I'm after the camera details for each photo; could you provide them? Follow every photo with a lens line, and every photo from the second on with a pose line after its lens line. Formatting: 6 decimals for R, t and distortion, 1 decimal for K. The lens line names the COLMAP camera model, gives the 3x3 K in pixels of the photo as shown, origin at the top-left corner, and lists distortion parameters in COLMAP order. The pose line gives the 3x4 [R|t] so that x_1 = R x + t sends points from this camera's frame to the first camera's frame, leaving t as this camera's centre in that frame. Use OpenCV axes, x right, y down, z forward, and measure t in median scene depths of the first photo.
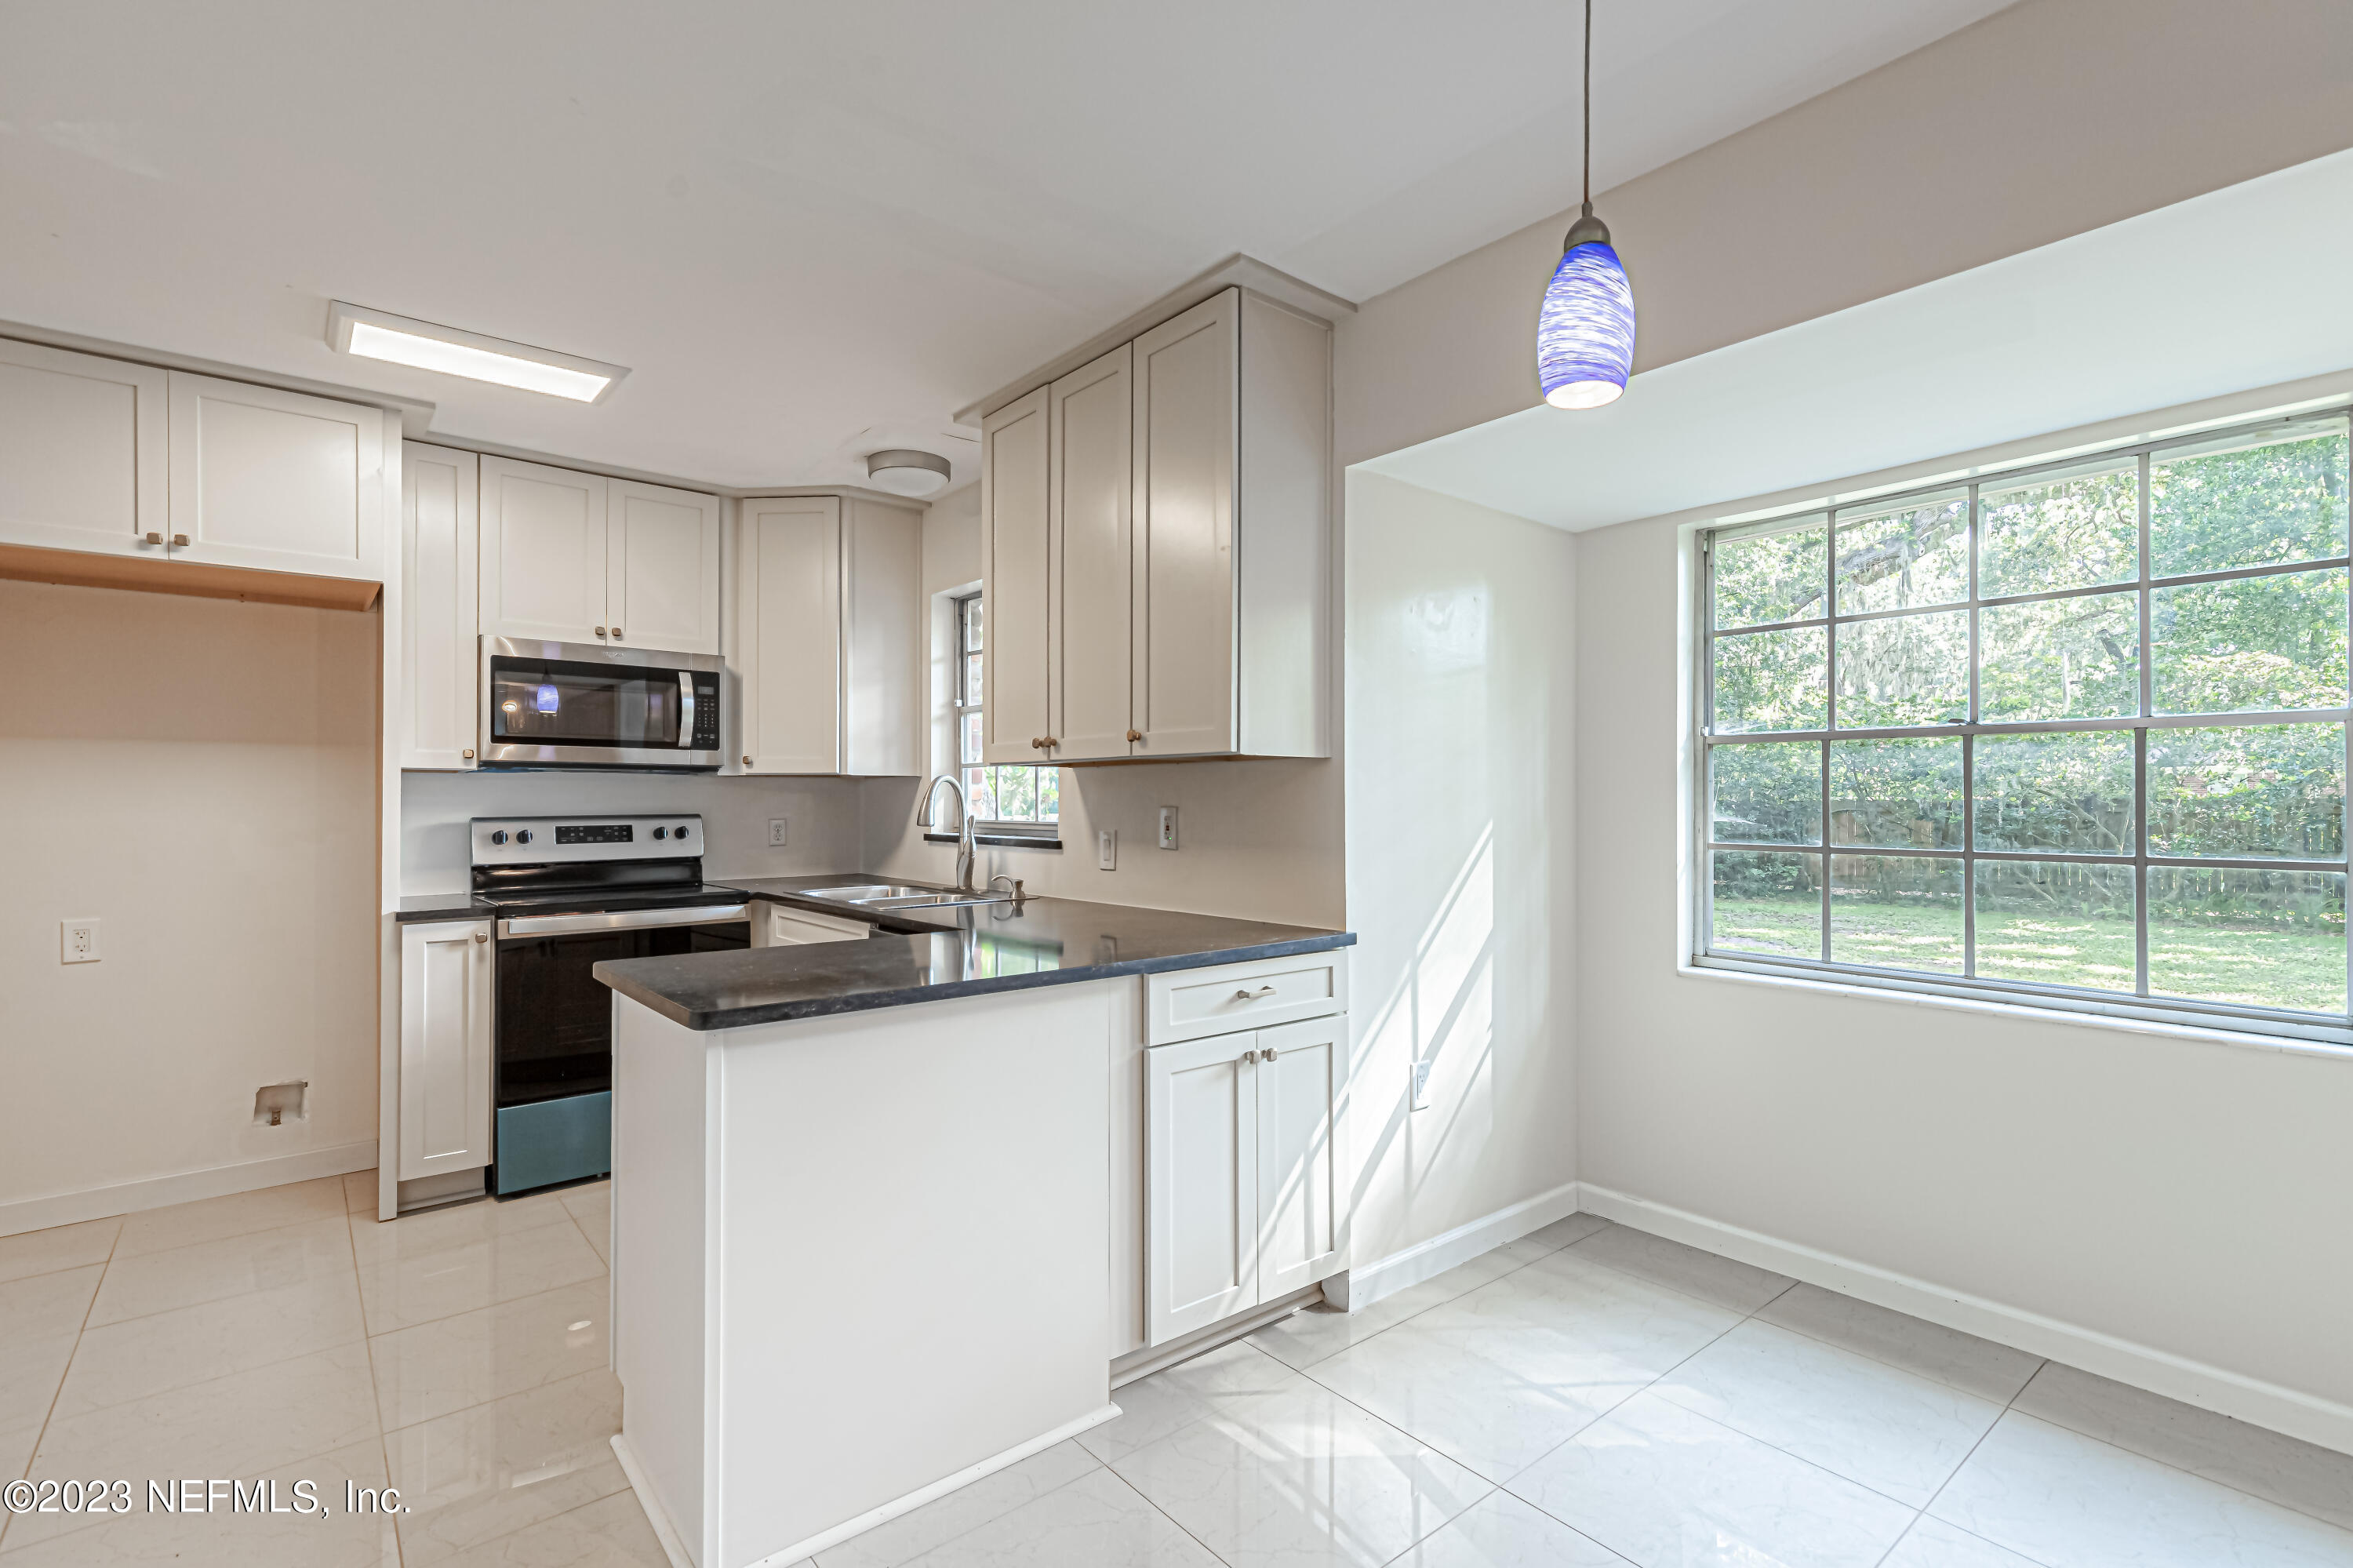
lens RADIAL K [[1076.7, 0, 1196.9], [0, 1076.7, 794.1], [0, 0, 1]] dist [0.010216, -0.002435]
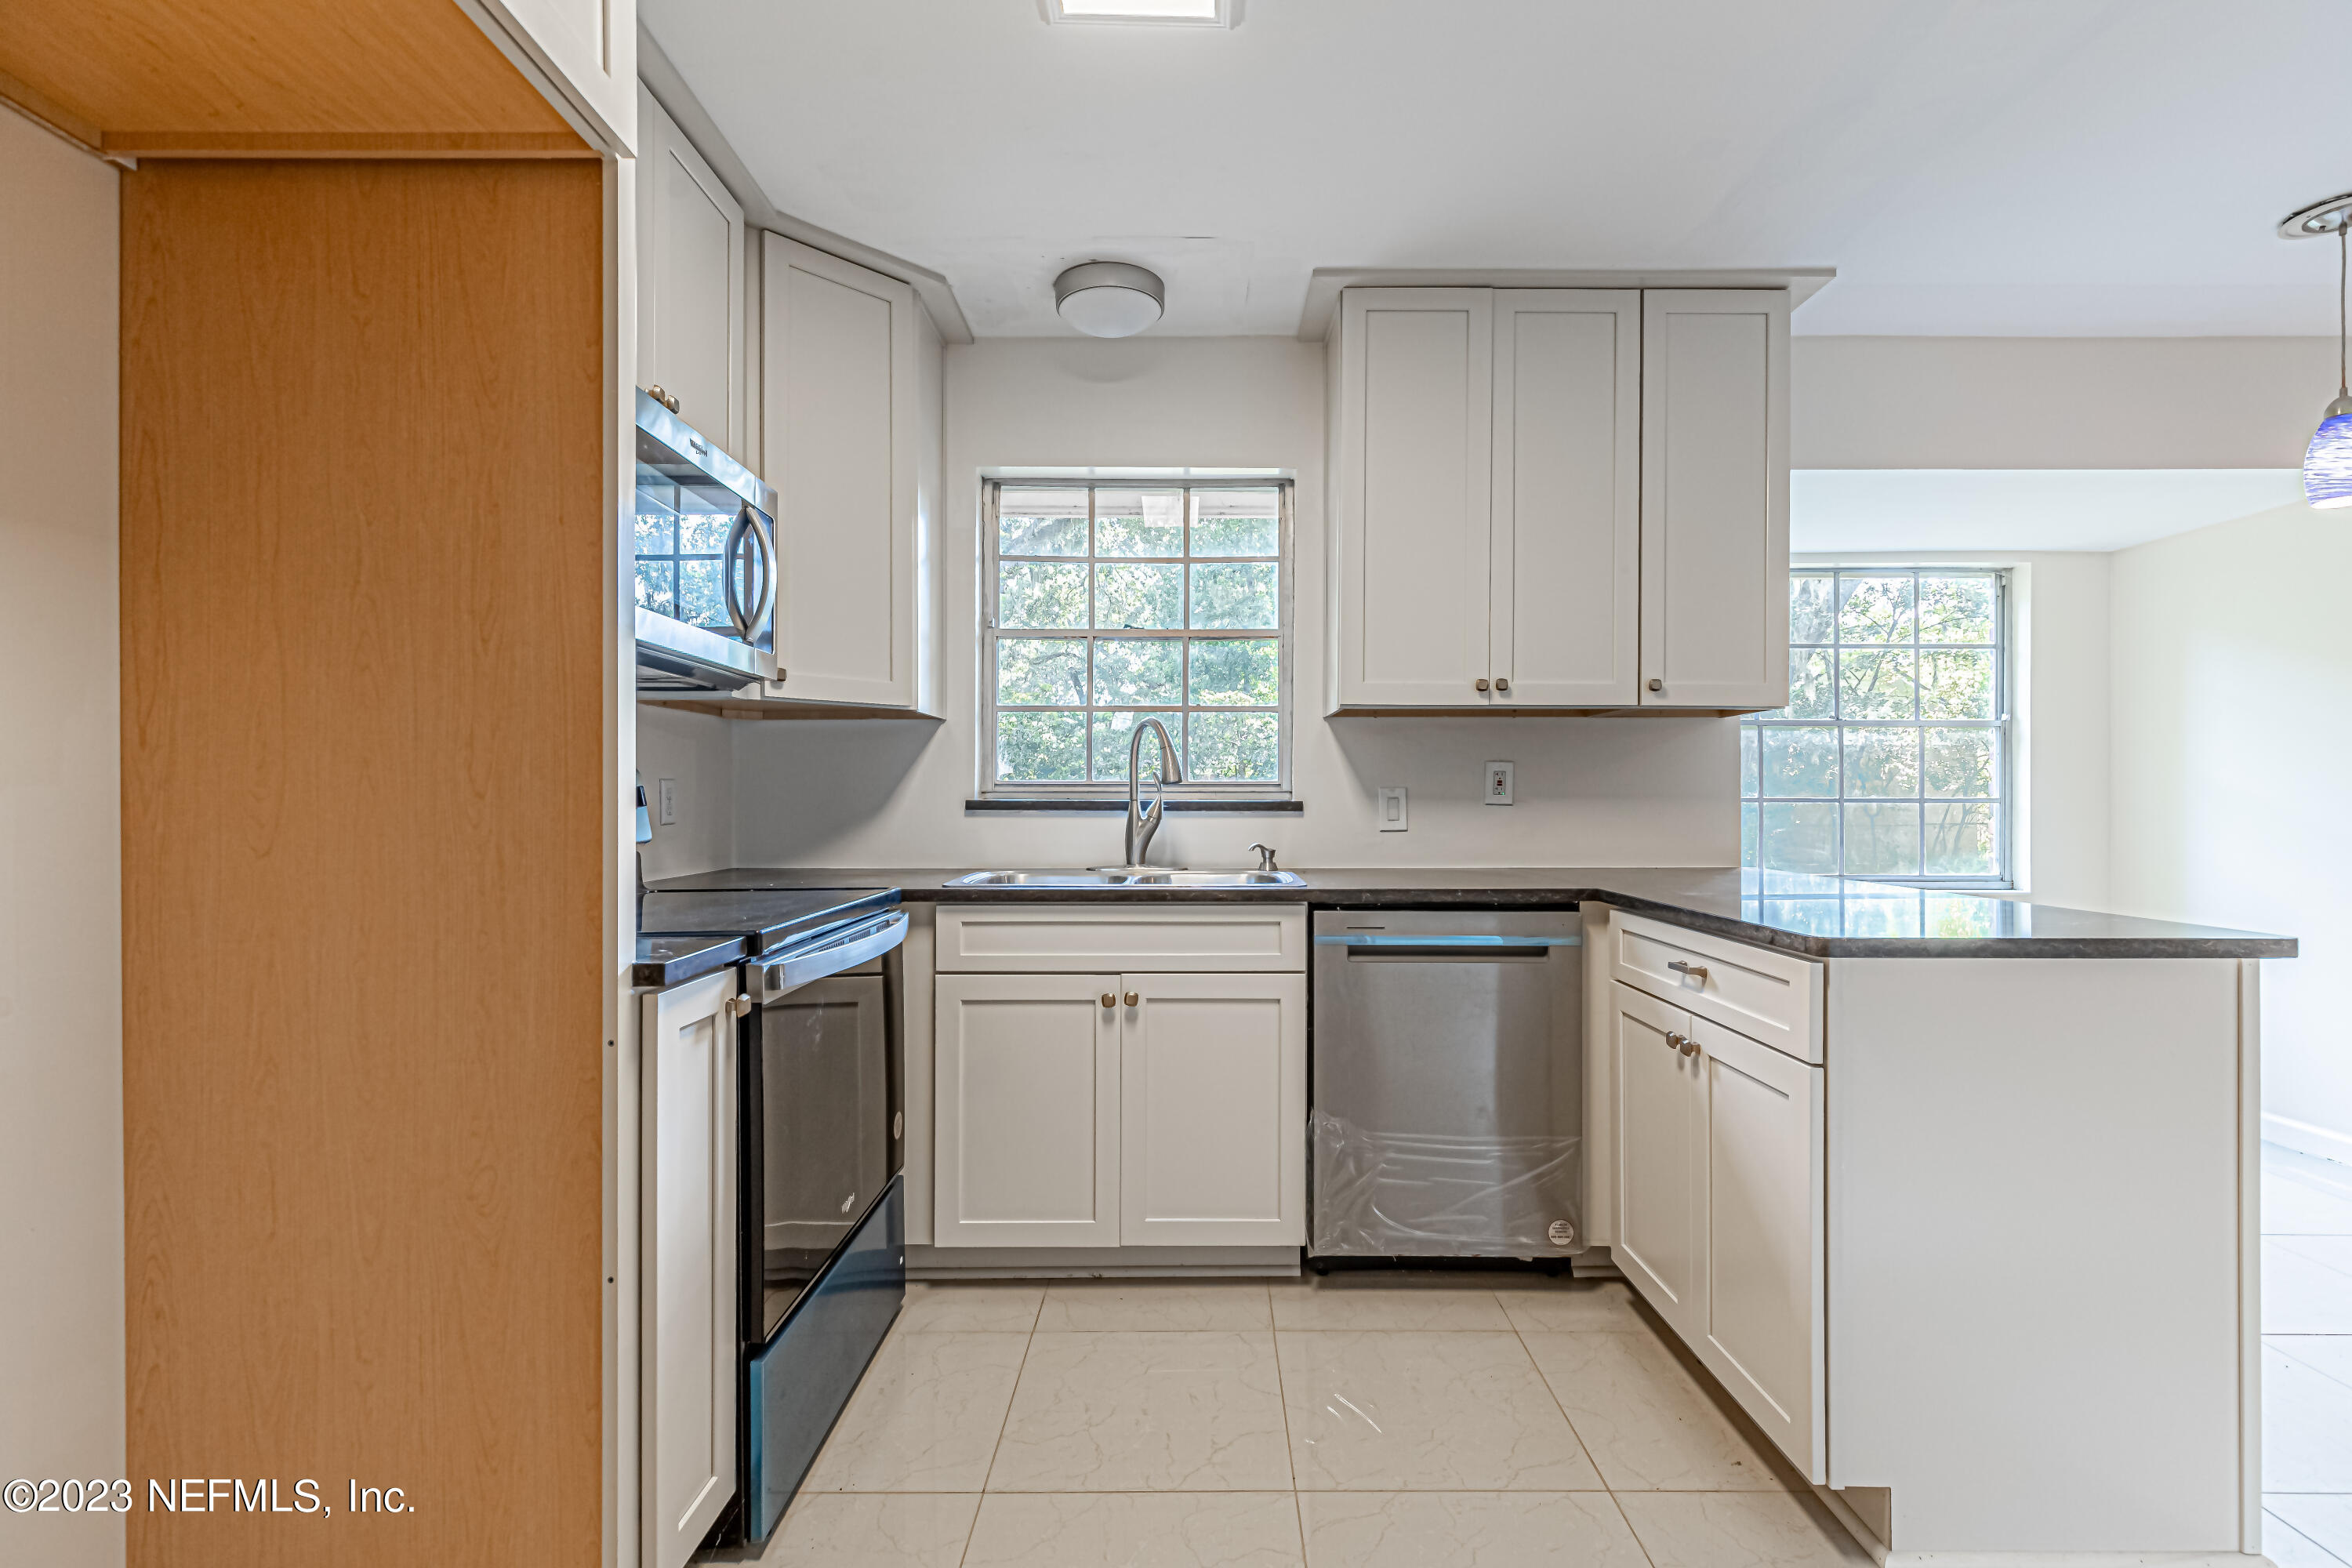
lens RADIAL K [[1076.2, 0, 1179.3], [0, 1076.2, 786.3], [0, 0, 1]] dist [0.010216, -0.002435]
pose [[0.644097, 0.010021, 0.764878, -0.843987], [-0.004378, 0.999946, -0.009414, 0.040014], [-0.764931, 0.002714, 0.644106, 0.523568]]
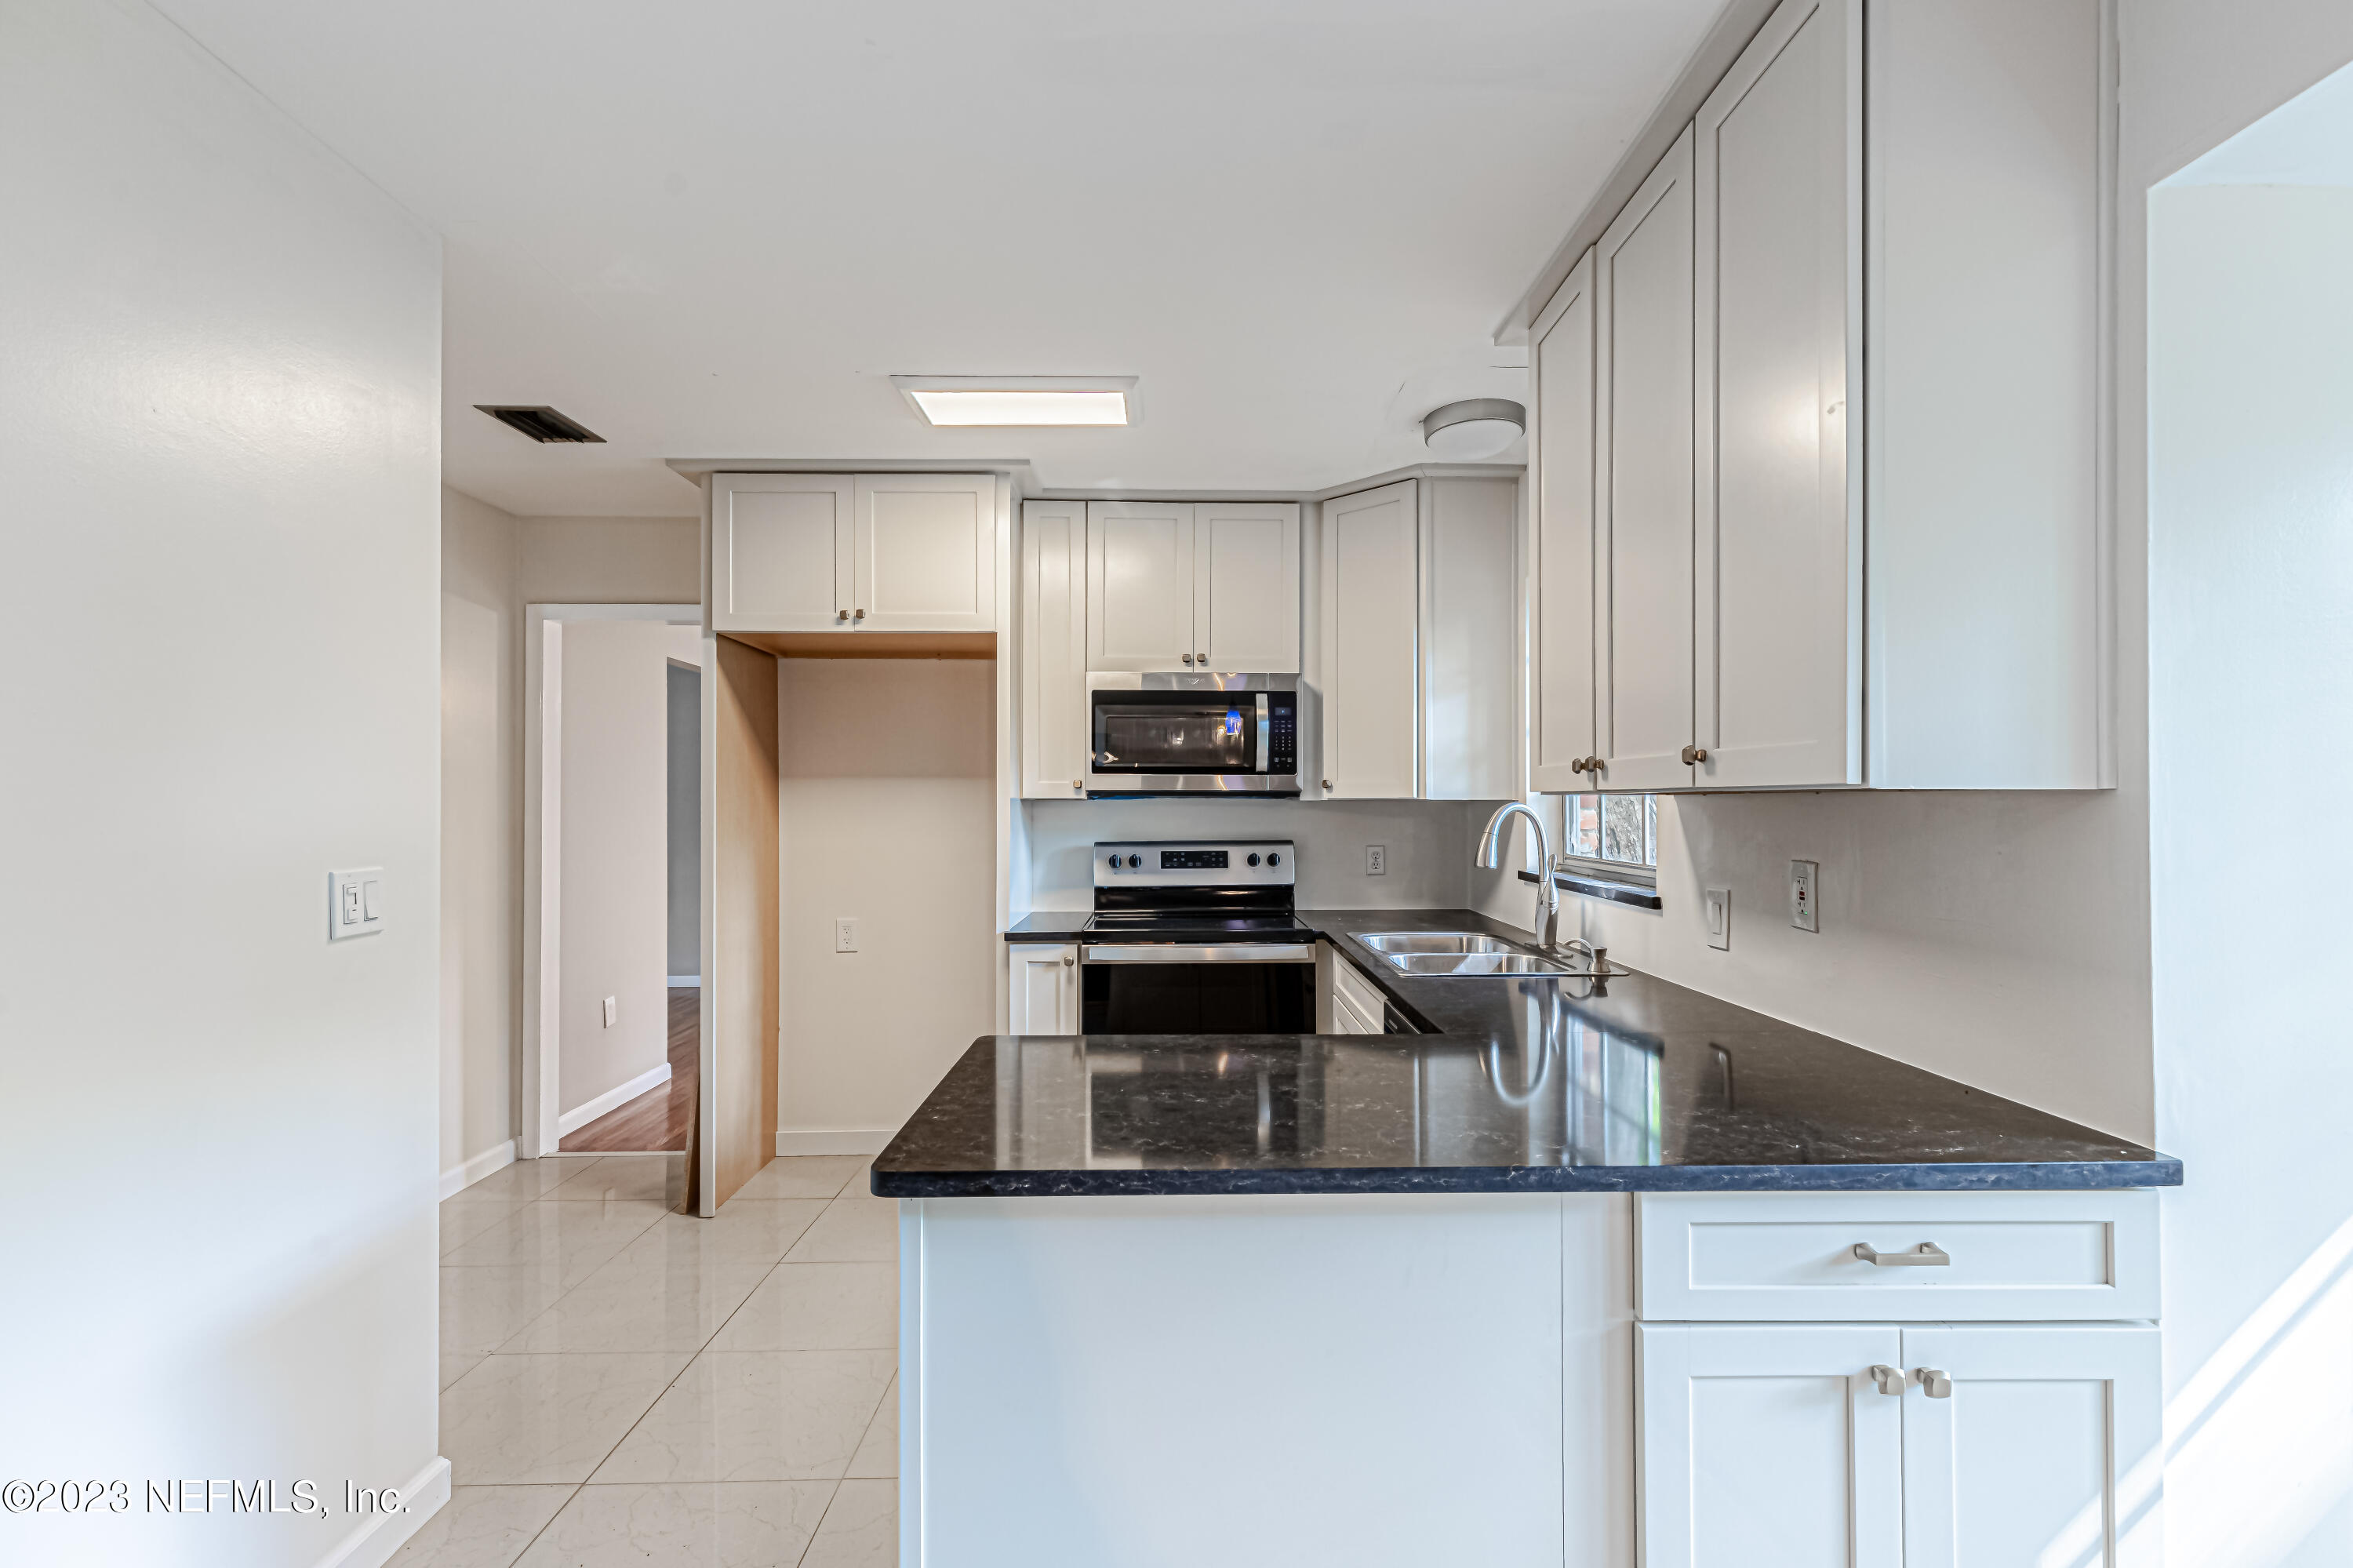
lens RADIAL K [[1076.7, 0, 1177.9], [0, 1076.7, 797.2], [0, 0, 1]] dist [0.010216, -0.002435]
pose [[0.780031, -0.005139, -0.625720, 0.071661], [0.003905, 0.999987, -0.003345, -0.021502], [0.625729, 0.000166, 0.780041, 0.245804]]
